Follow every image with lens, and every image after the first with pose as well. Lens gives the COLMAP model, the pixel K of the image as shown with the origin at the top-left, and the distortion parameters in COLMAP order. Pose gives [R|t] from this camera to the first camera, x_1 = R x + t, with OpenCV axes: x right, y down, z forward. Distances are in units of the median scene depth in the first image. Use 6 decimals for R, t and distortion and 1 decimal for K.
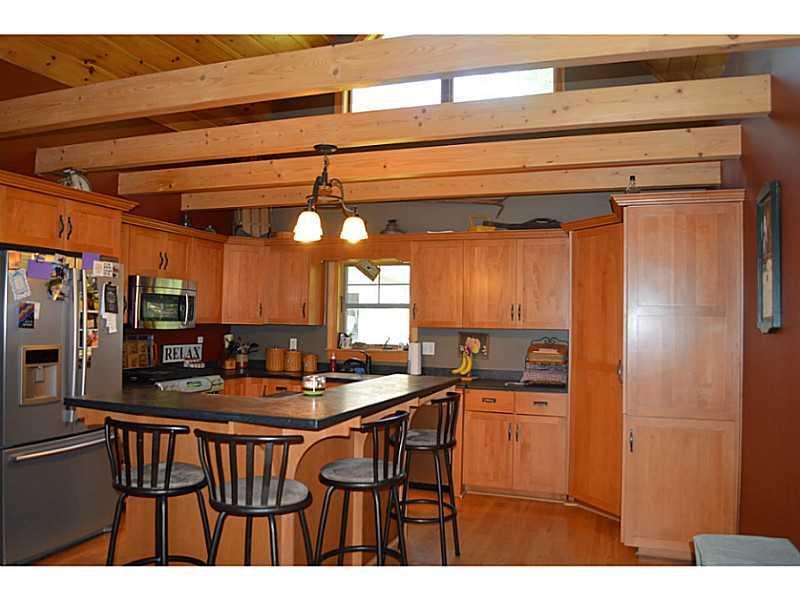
lens RADIAL K [[638.4, 0, 395.0], [0, 638.4, 304.4], [0, 0, 1]] dist [-0.083616, 0.014223]
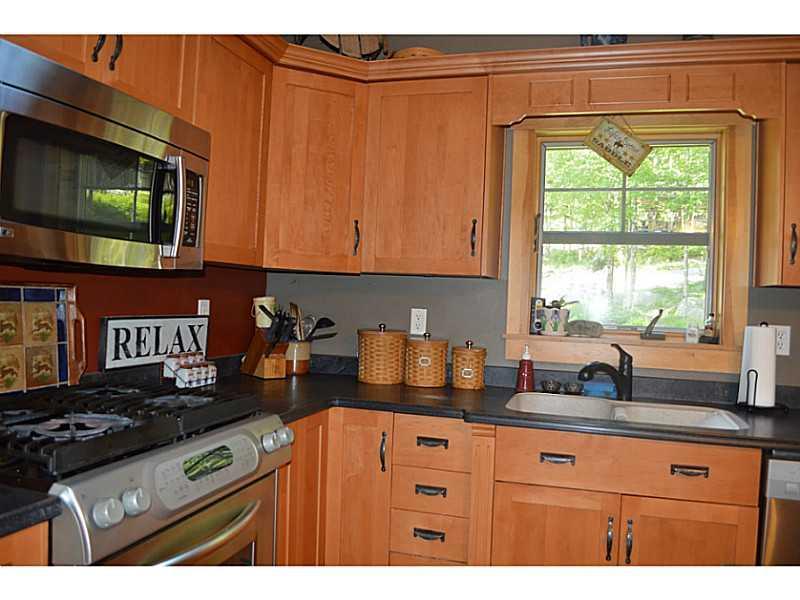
lens RADIAL K [[638.4, 0, 399.6], [0, 638.4, 300.7], [0, 0, 1]] dist [-0.083616, 0.014223]
pose [[0.998338, 0.023741, 0.052508, -0.212058], [-0.025430, 0.999173, 0.031739, 0.037102], [-0.051711, -0.033021, 0.998116, 0.612322]]
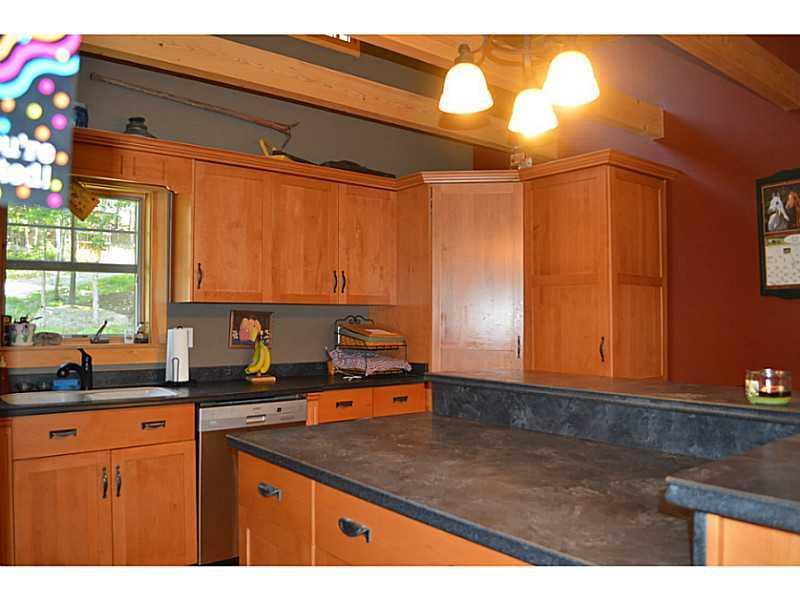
lens RADIAL K [[638.4, 0, 395.6], [0, 638.4, 299.5], [0, 0, 1]] dist [-0.083616, 0.014223]
pose [[0.526836, 0.007897, 0.849930, -0.363881], [-0.011081, 0.999936, -0.002422, 0.031025], [-0.849895, -0.008143, 0.526890, 0.500268]]
